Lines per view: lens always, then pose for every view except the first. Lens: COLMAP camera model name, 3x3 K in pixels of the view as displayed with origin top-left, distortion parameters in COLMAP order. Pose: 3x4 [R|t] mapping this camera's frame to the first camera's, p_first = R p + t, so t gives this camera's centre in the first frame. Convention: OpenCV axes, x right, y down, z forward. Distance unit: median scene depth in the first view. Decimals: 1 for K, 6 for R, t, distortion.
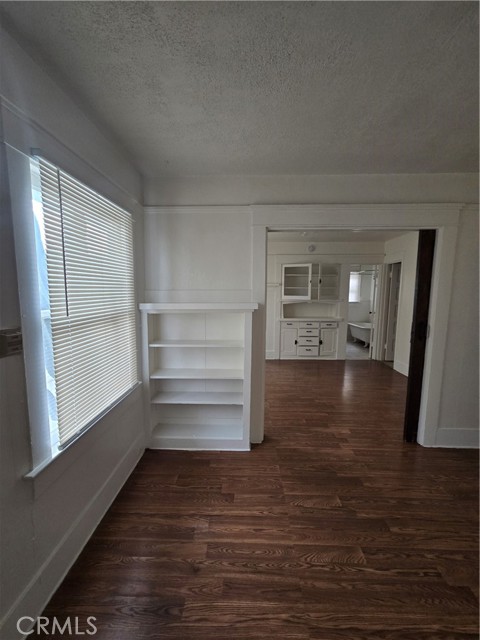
lens RADIAL K [[267.1, 0, 241.8], [0, 267.1, 319.7], [0, 0, 1]] dist [-0.000423, 0.000280]
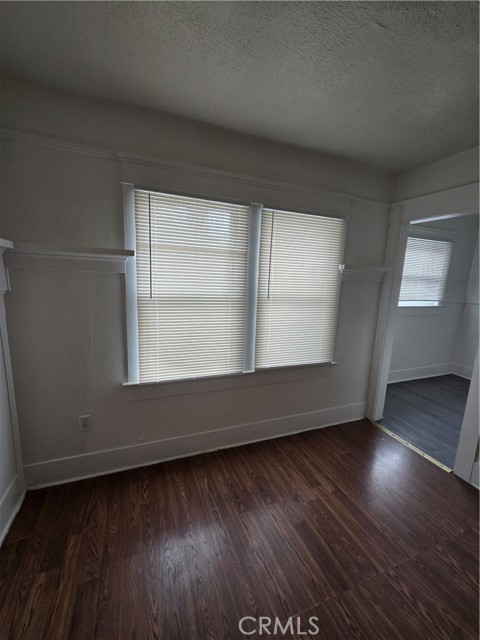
lens RADIAL K [[267.1, 0, 241.8], [0, 267.1, 319.7], [0, 0, 1]] dist [-0.000423, 0.000280]
pose [[0.401598, 0.166411, -0.900570, 0.645714], [-0.146805, 0.982334, 0.116054, -0.028944], [0.903973, 0.085602, 0.418933, 0.121401]]
